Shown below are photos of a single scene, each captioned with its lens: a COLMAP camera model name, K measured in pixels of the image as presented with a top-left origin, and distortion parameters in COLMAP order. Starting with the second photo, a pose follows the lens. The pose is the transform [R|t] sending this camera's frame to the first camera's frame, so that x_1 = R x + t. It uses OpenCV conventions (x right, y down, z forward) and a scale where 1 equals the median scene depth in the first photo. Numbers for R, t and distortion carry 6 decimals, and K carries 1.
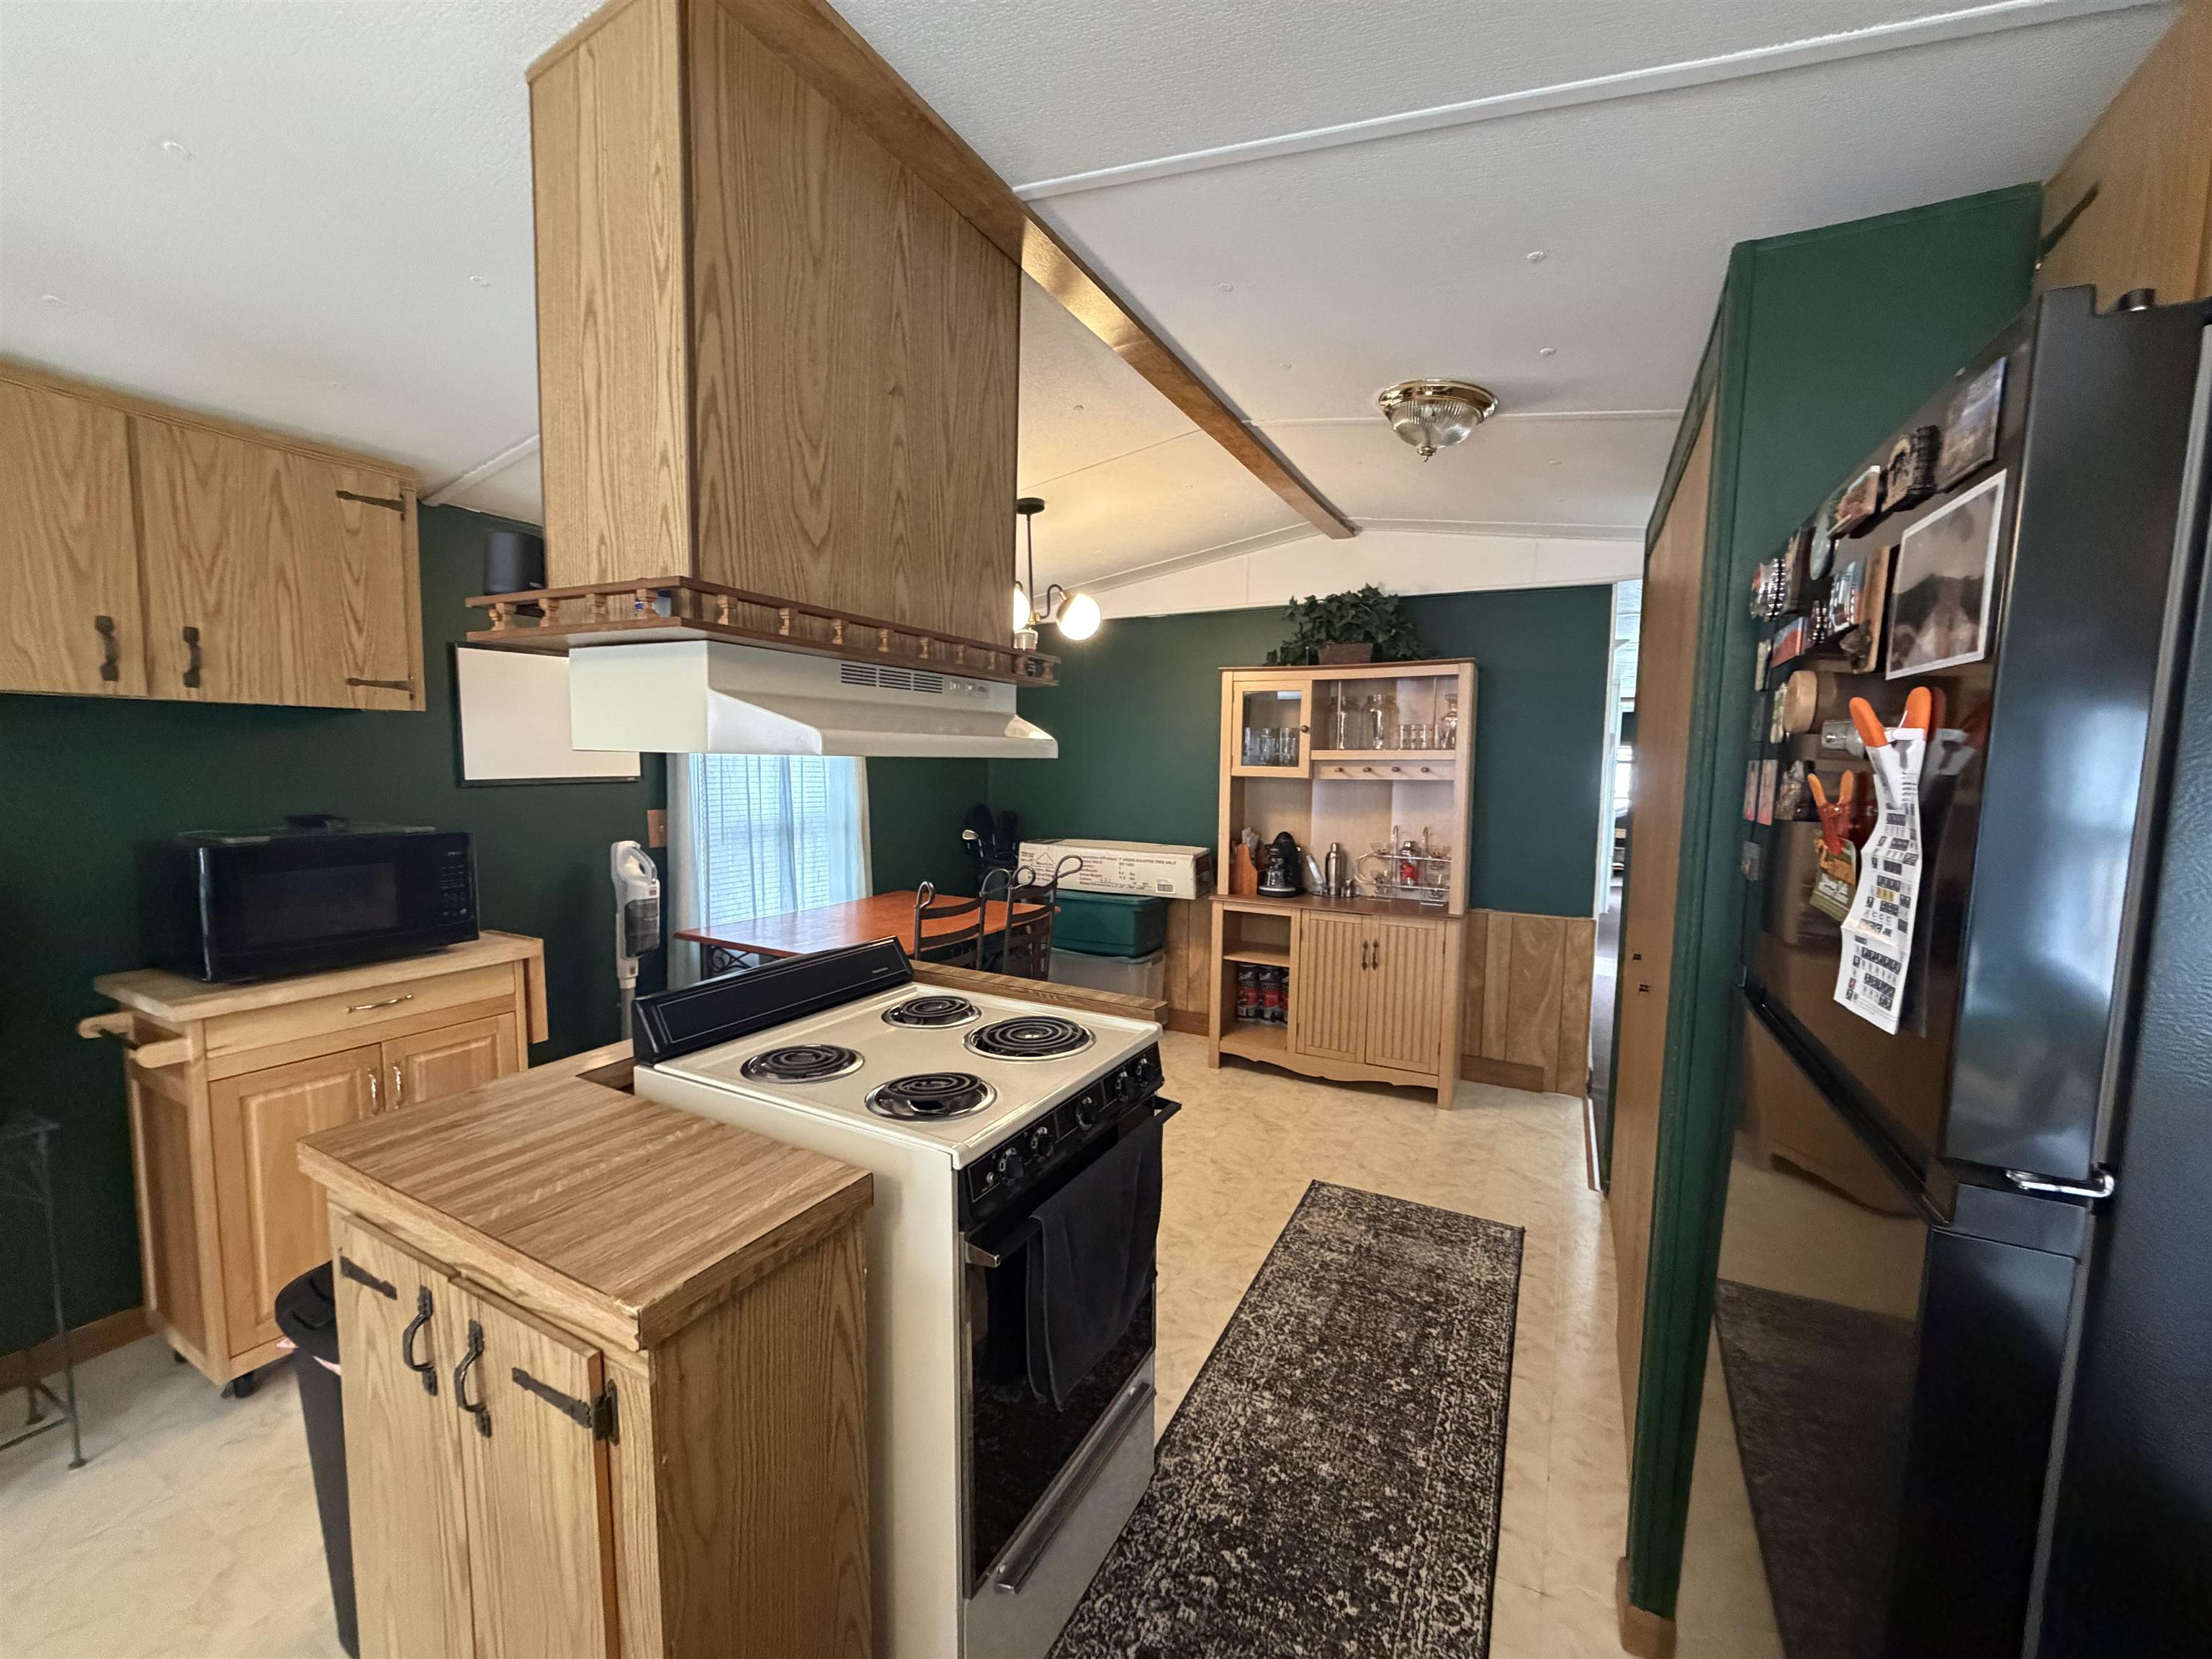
lens RADIAL K [[884.0, 0, 1100.2], [0, 884.0, 830.8], [0, 0, 1]] dist [0.000267, 0.000013]
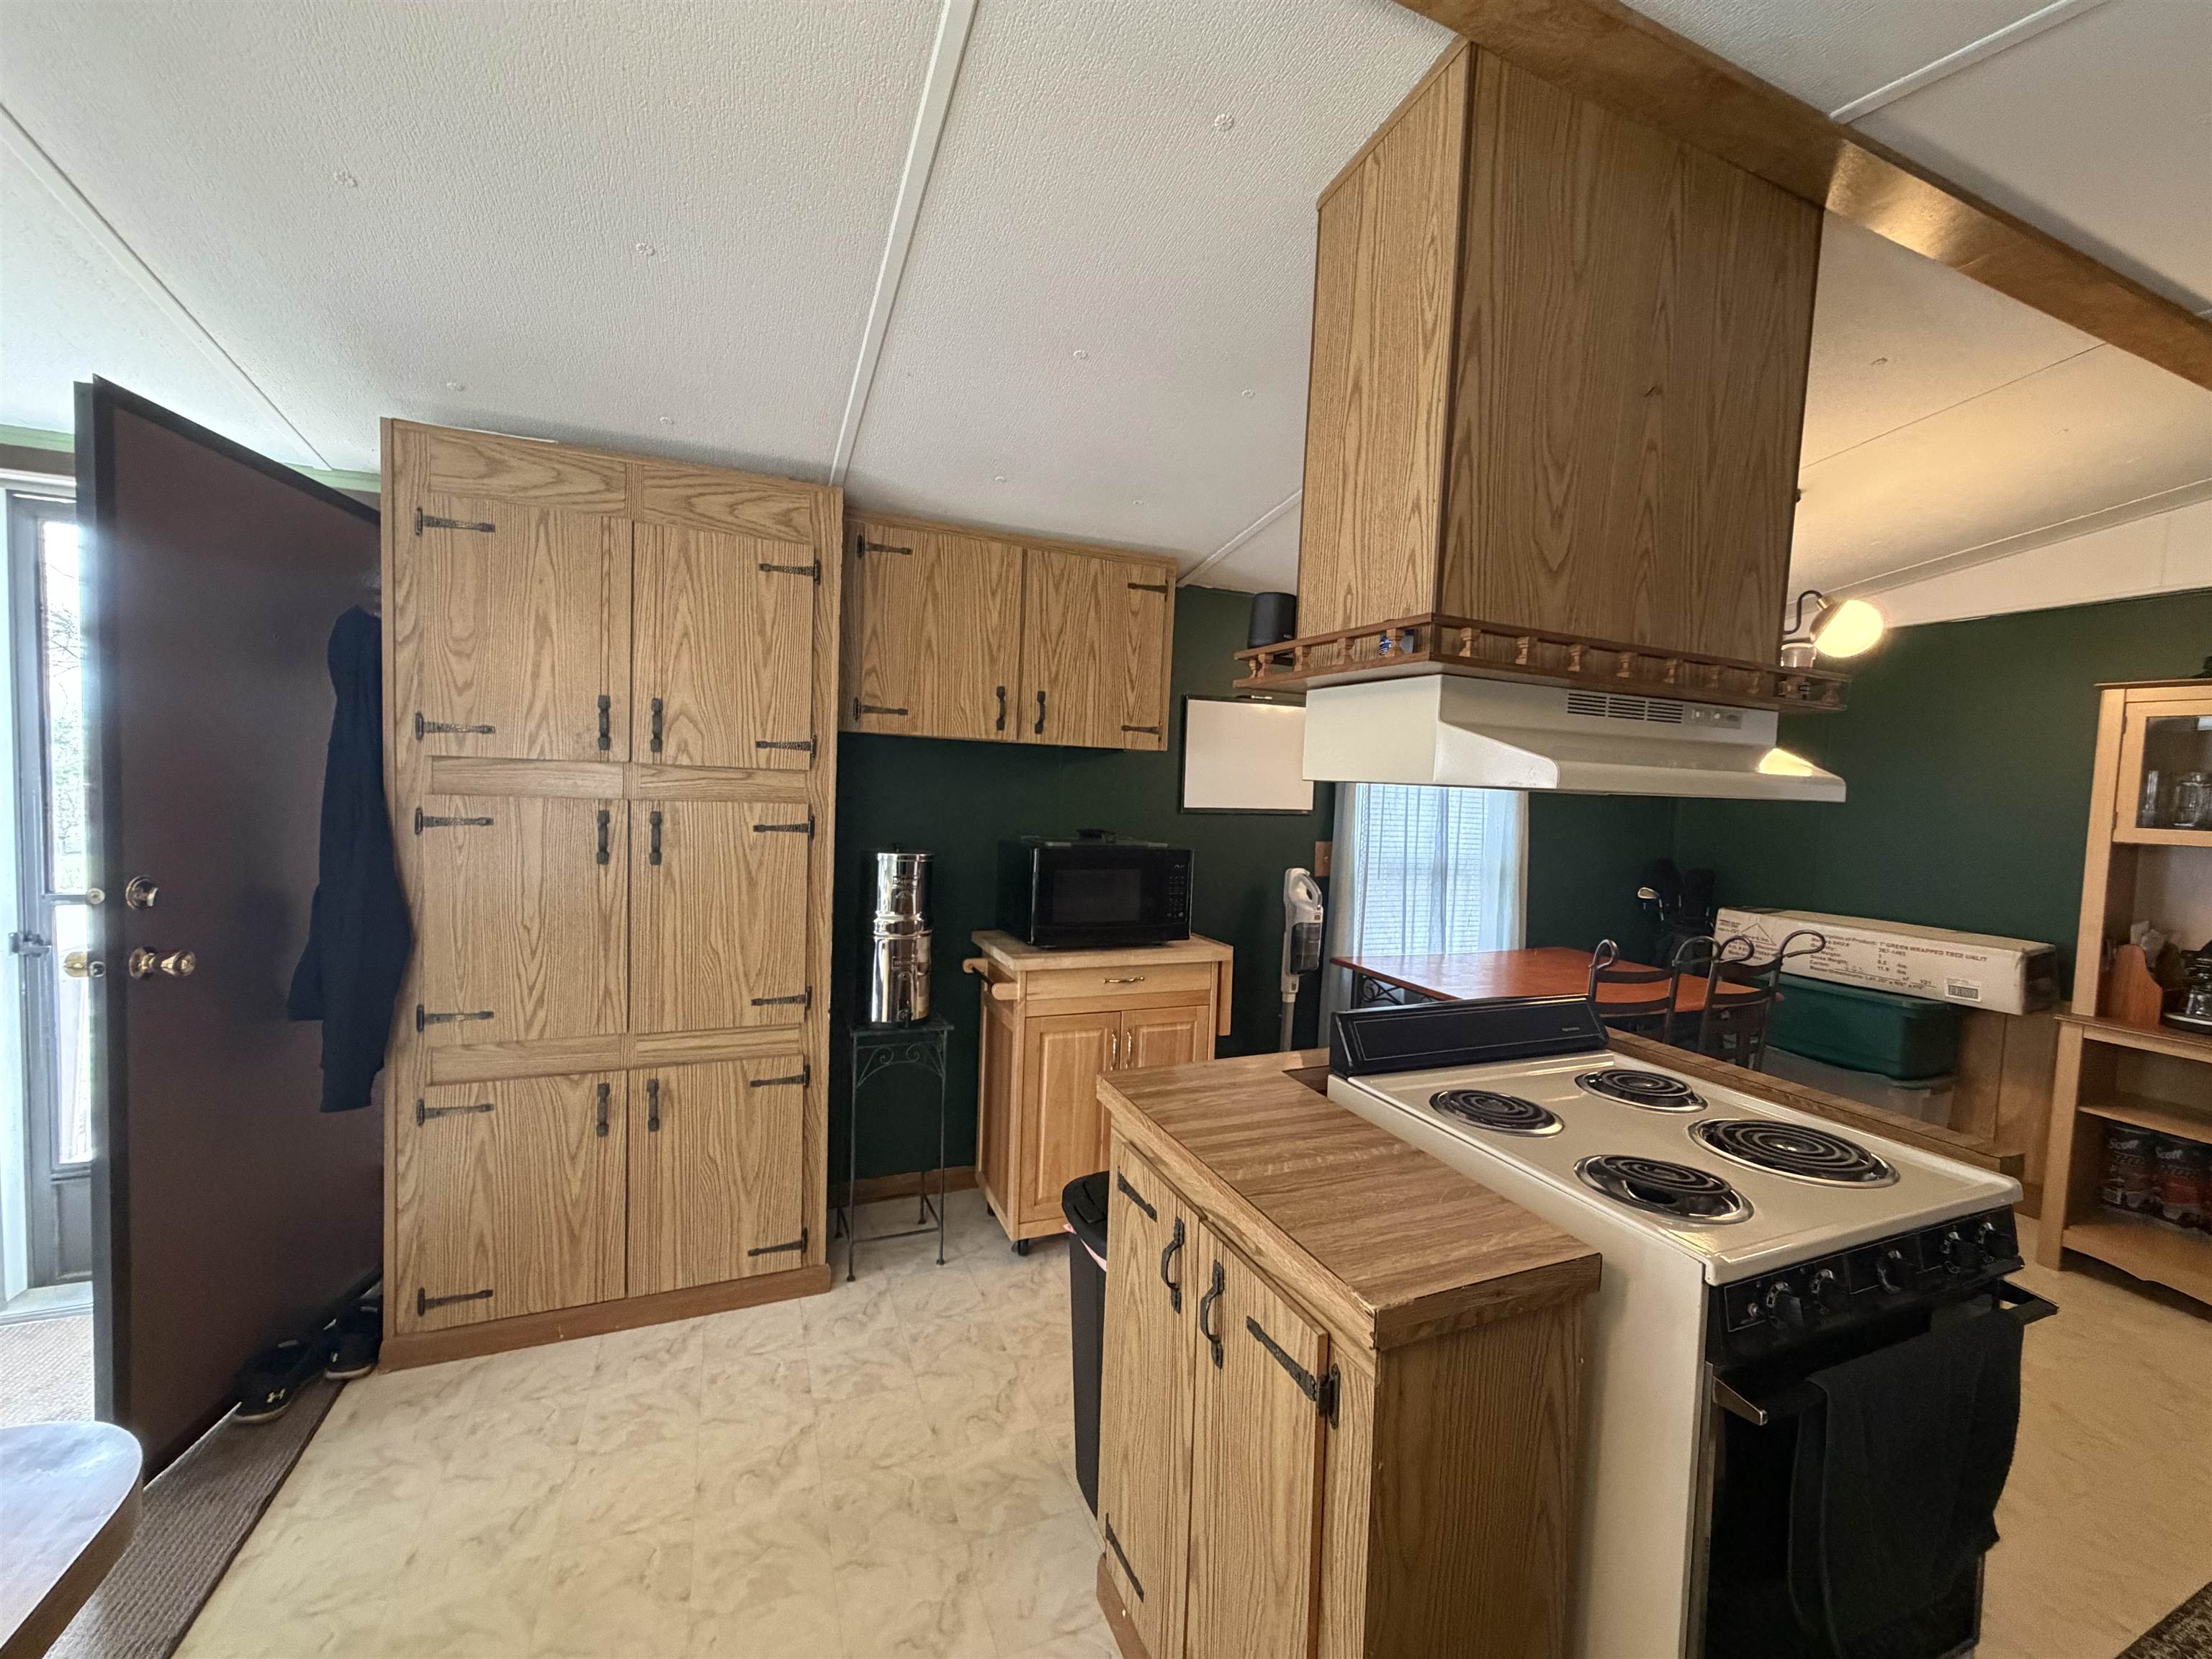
lens RADIAL K [[884.0, 0, 1100.9], [0, 884.0, 830.8], [0, 0, 1]] dist [0.000267, 0.000013]
pose [[0.777706, 0.050279, -0.626614, -0.054096], [-0.080793, 0.996524, -0.020314, 0.009963], [0.623415, 0.066425, 0.779065, -0.018674]]
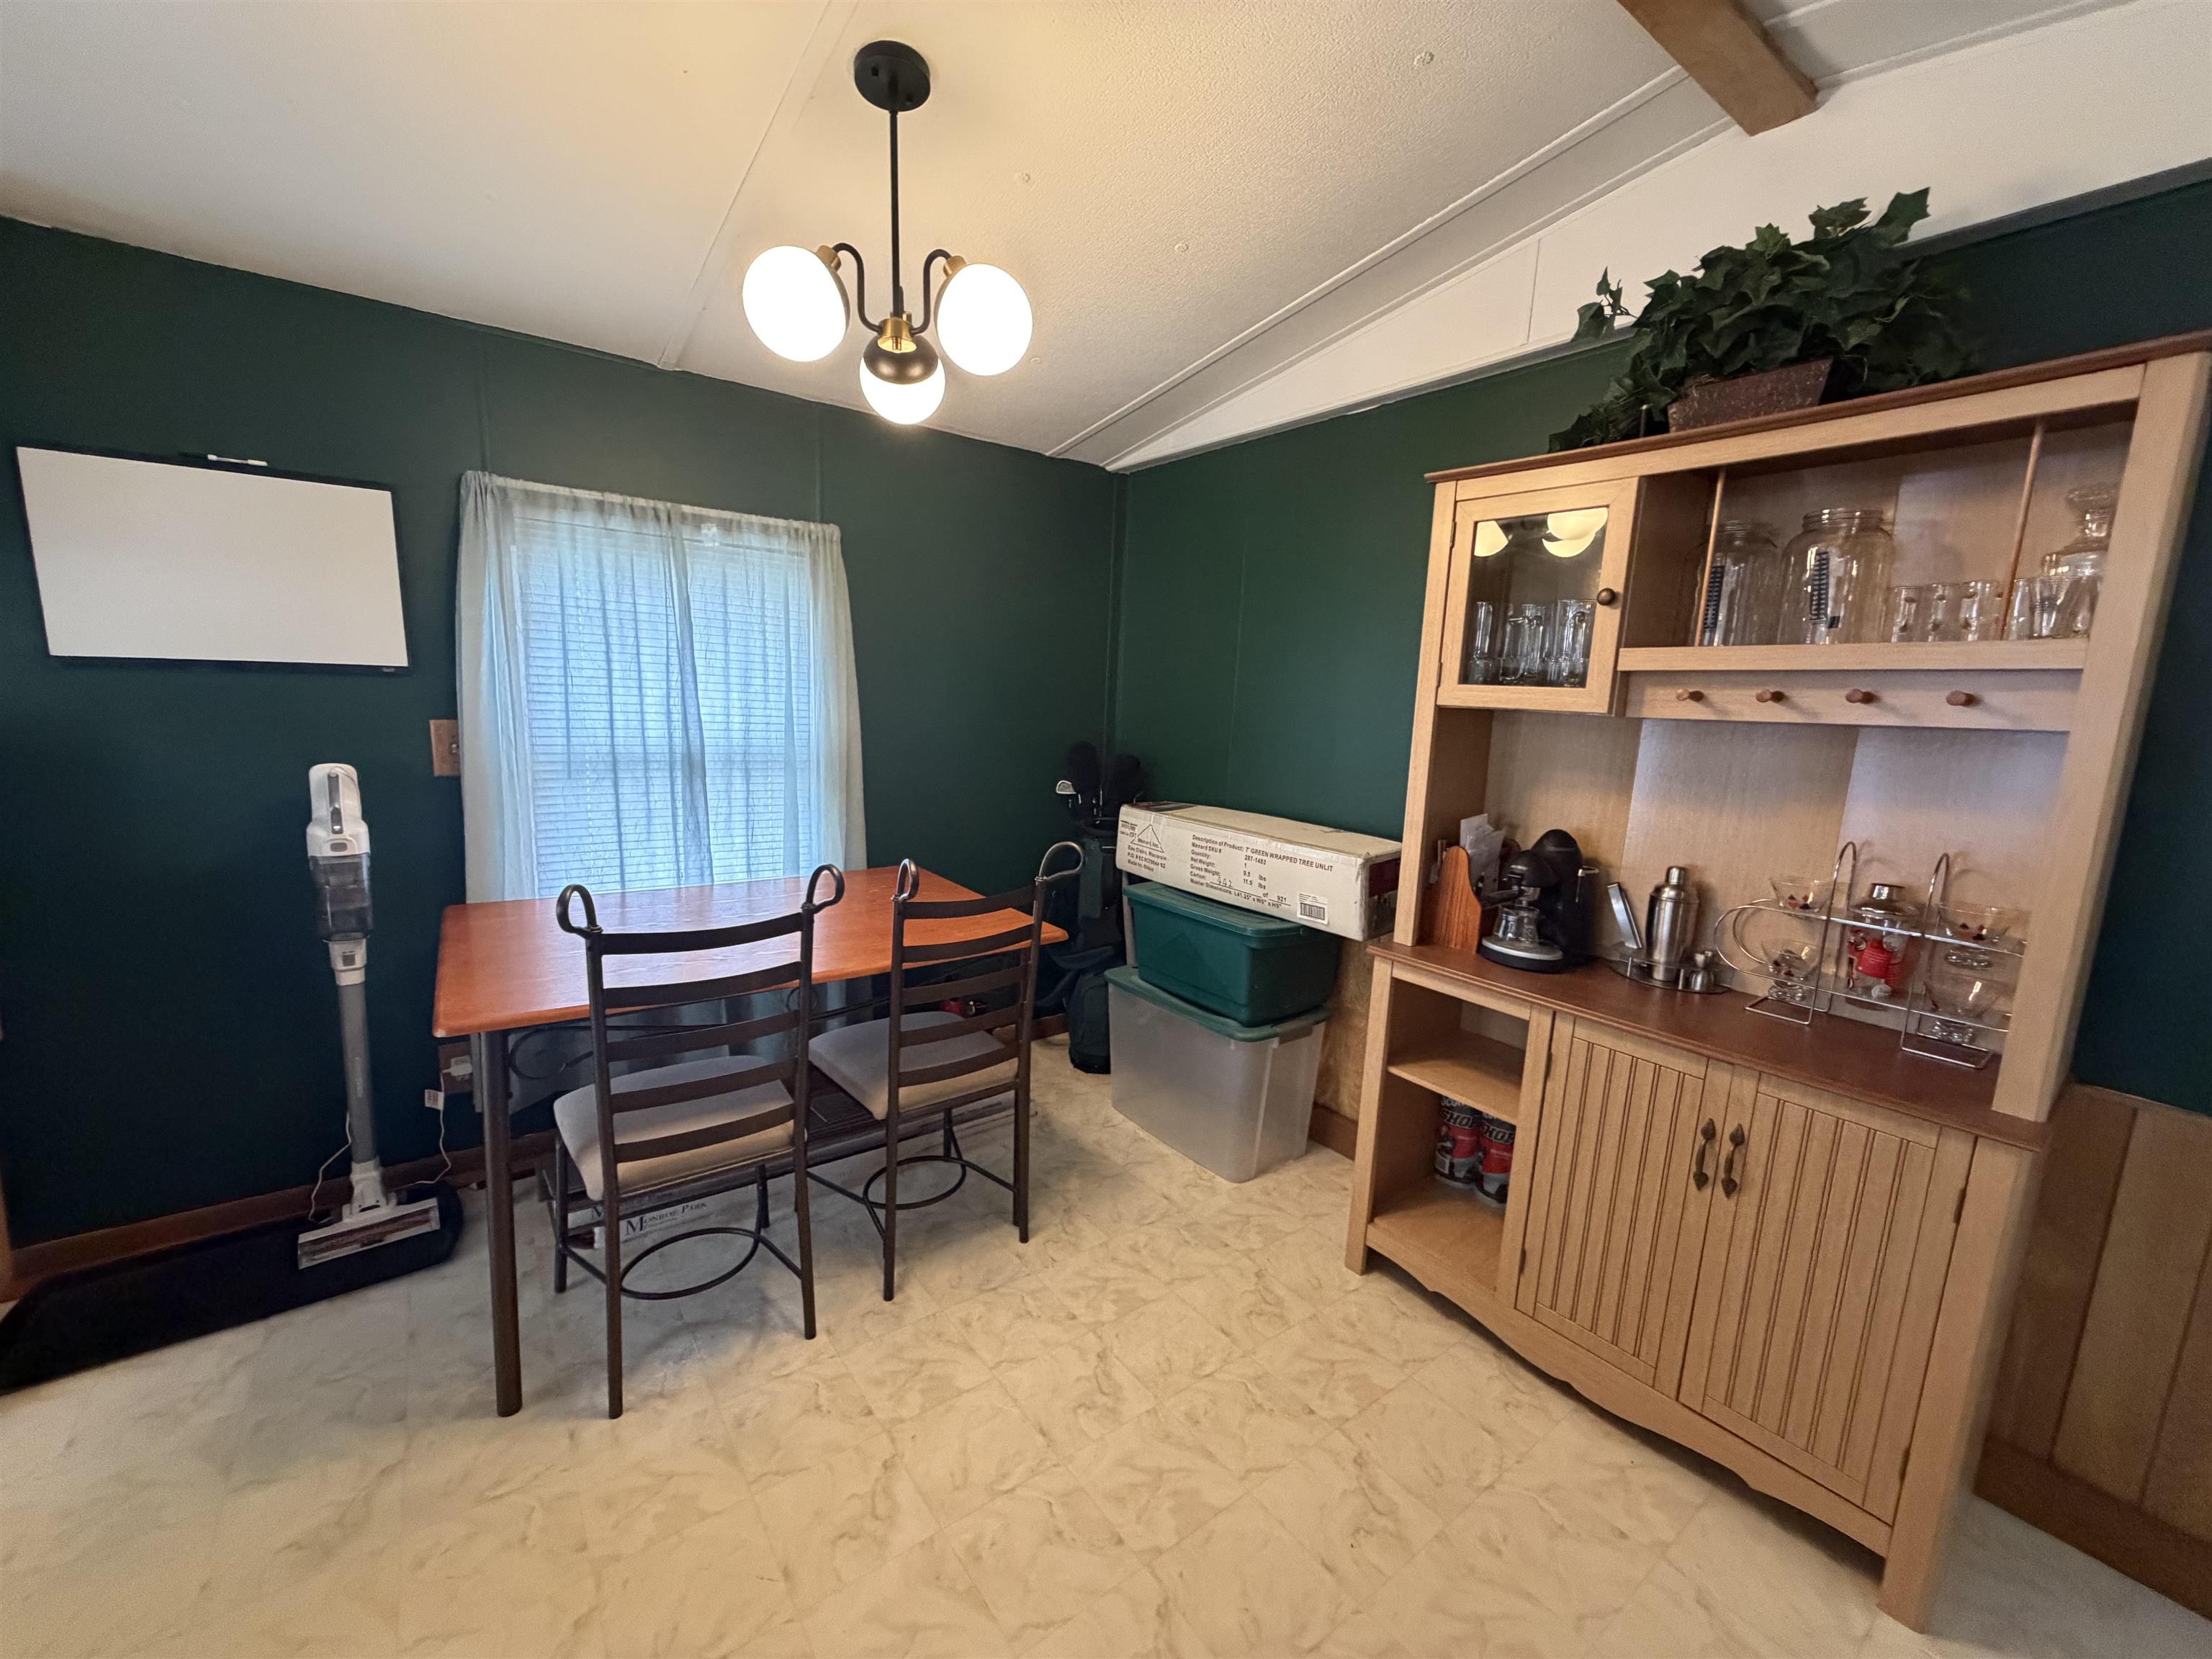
lens RADIAL K [[884.0, 0, 1099.5], [0, 884.0, 831.1], [0, 0, 1]] dist [0.000267, 0.000013]
pose [[0.906724, 0.090705, -0.411854, 0.335384], [-0.064585, 0.994942, 0.076932, -0.034365], [0.416749, -0.043157, 0.907997, 0.870705]]
